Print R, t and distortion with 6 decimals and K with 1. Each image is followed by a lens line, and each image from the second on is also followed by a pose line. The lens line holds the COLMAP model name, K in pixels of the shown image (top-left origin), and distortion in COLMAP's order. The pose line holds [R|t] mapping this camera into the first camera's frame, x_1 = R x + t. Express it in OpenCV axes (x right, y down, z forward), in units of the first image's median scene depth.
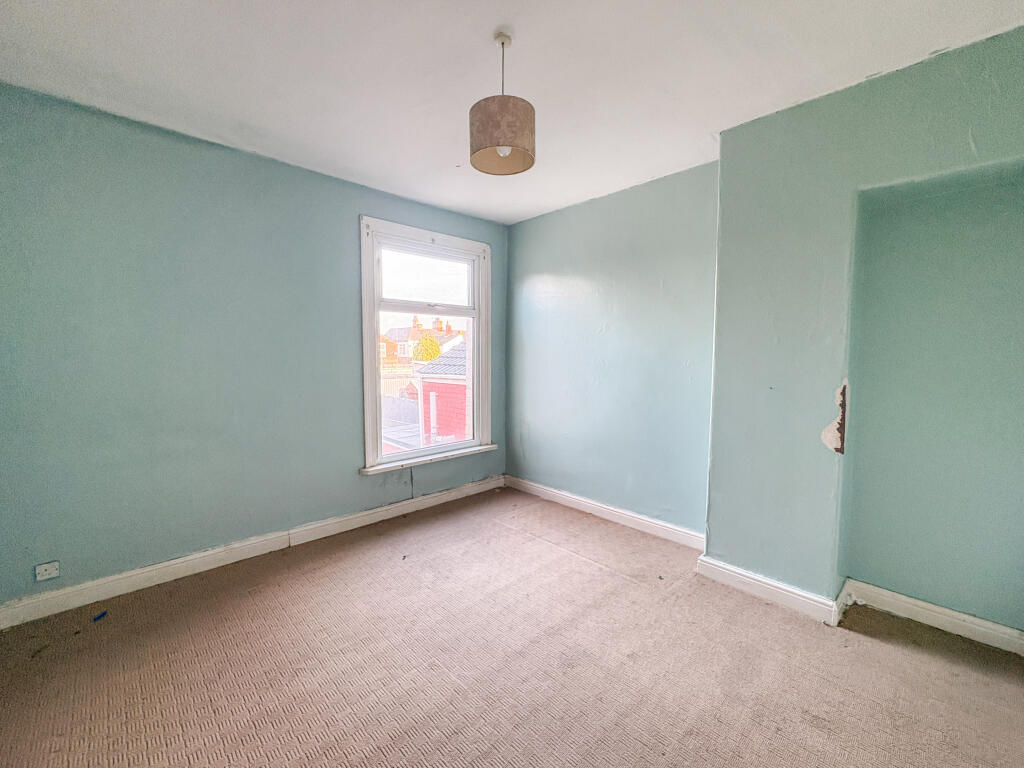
lens RADIAL K [[425.9, 0, 512.0], [0, 425.9, 384.0], [0, 0, 1]] dist [0.000079, 0.000221]
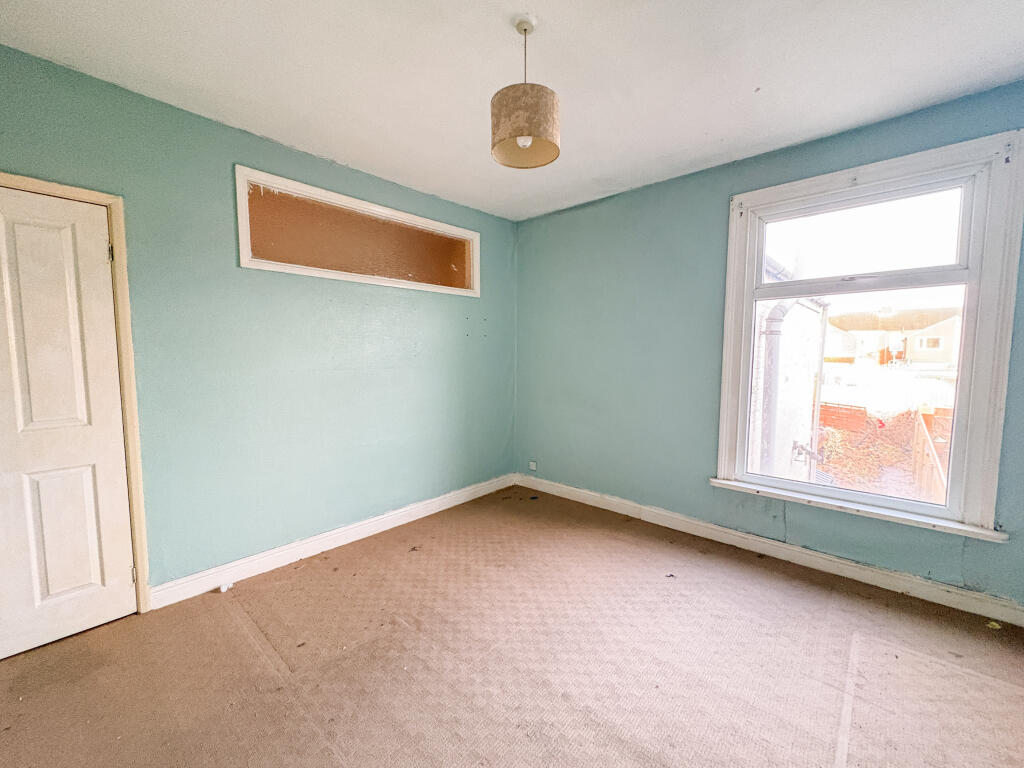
lens RADIAL K [[419.1, 0, 512.0], [0, 419.1, 384.0], [0, 0, 1]] dist [-0.000201, -0.000097]
pose [[0.074734, 0.070629, -0.994699, 0.499173], [-0.071389, 0.995308, 0.065309, -0.028822], [0.994645, 0.066129, 0.079425, 0.485816]]
